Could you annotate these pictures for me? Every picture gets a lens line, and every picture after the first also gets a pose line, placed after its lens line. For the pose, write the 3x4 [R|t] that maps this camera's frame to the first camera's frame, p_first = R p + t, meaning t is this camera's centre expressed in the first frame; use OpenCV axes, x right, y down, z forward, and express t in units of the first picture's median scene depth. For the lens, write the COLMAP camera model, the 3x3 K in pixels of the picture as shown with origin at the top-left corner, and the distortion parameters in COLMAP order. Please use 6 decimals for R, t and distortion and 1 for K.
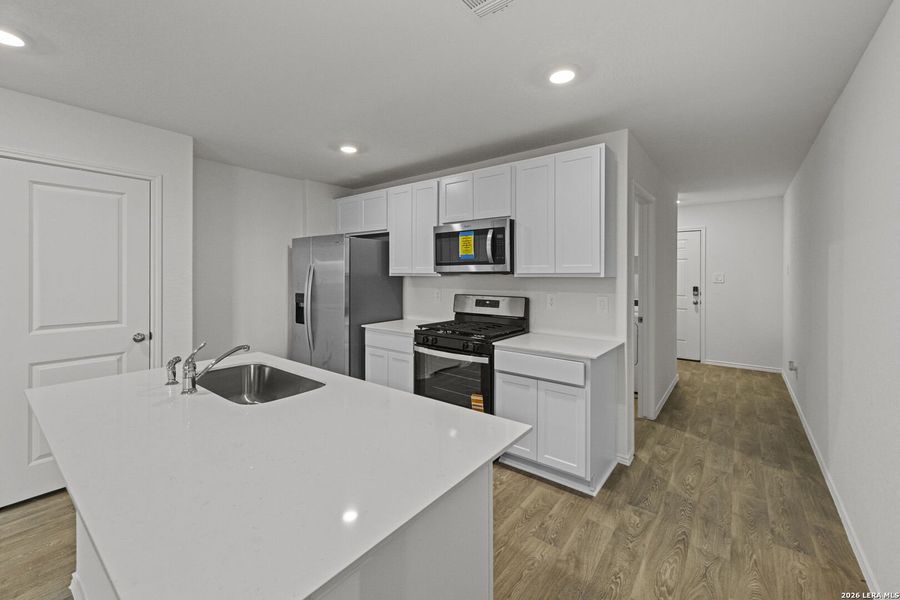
lens RADIAL K [[370.6, 0, 449.3], [0, 370.6, 275.1], [0, 0, 1]] dist [-0.015552, 0.000016]
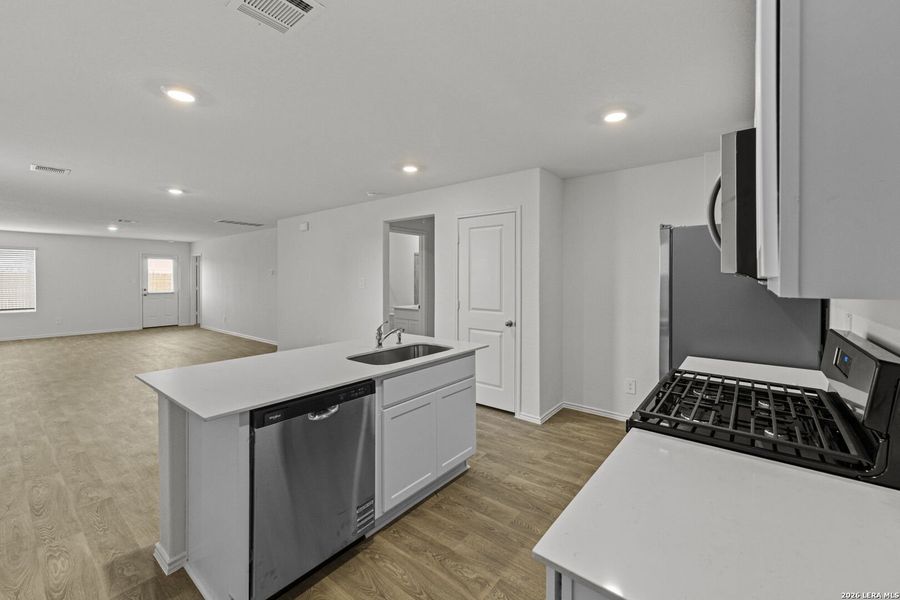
lens RADIAL K [[374.6, 0, 450.8], [0, 374.6, 271.4], [0, 0, 1]] dist [0.012240, 0.000046]
pose [[-0.018943, -0.015213, -0.999705, 1.457800], [-0.004325, 0.999876, -0.015134, -0.022783], [0.999811, 0.004037, -0.019006, 1.846389]]
